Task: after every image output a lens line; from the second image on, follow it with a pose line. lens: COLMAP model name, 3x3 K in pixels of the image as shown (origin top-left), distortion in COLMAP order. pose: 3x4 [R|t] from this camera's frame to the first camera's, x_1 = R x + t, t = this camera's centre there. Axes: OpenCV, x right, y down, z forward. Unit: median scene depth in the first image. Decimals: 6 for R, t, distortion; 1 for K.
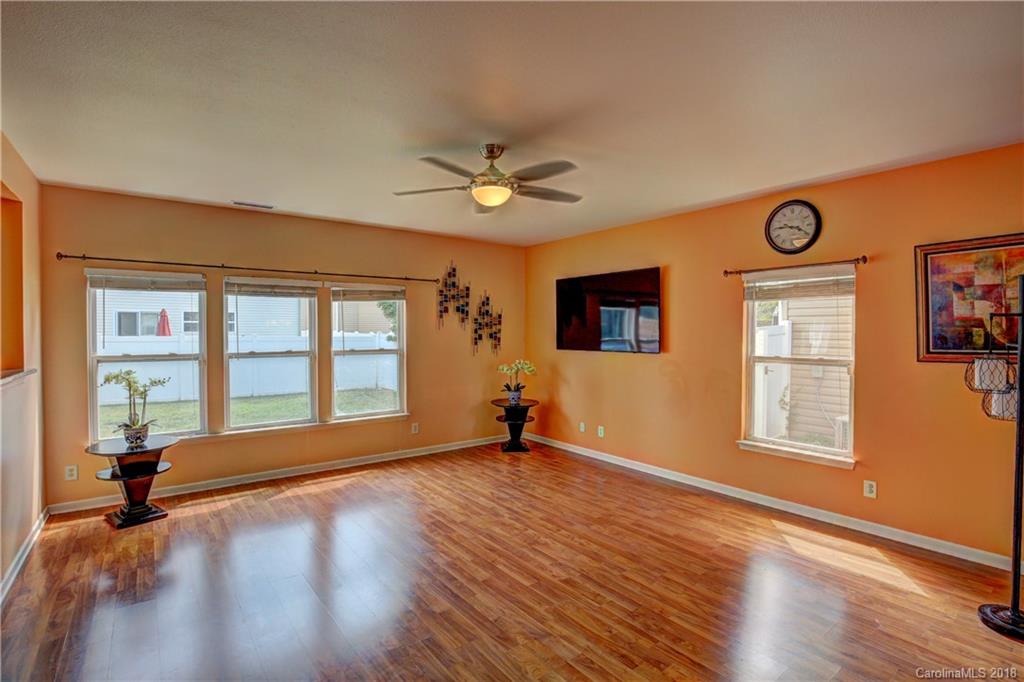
lens RADIAL K [[473.0, 0, 501.2], [0, 473.0, 340.6], [0, 0, 1]] dist [-0.027614, 0.000584]
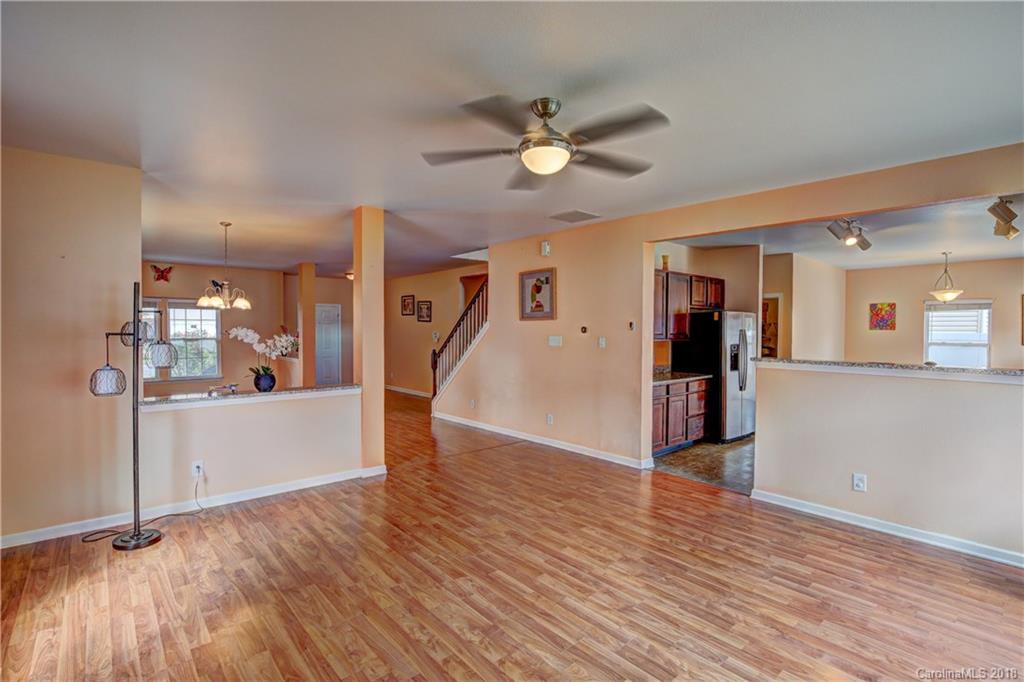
lens RADIAL K [[496.0, 0, 498.4], [0, 496.0, 341.7], [0, 0, 1]] dist [-0.025592, 0.000755]
pose [[-0.998259, -0.004338, -0.058823, 0.101114], [-0.007123, 0.998859, 0.047225, -0.029099], [0.058551, 0.047562, -0.997151, 1.702990]]
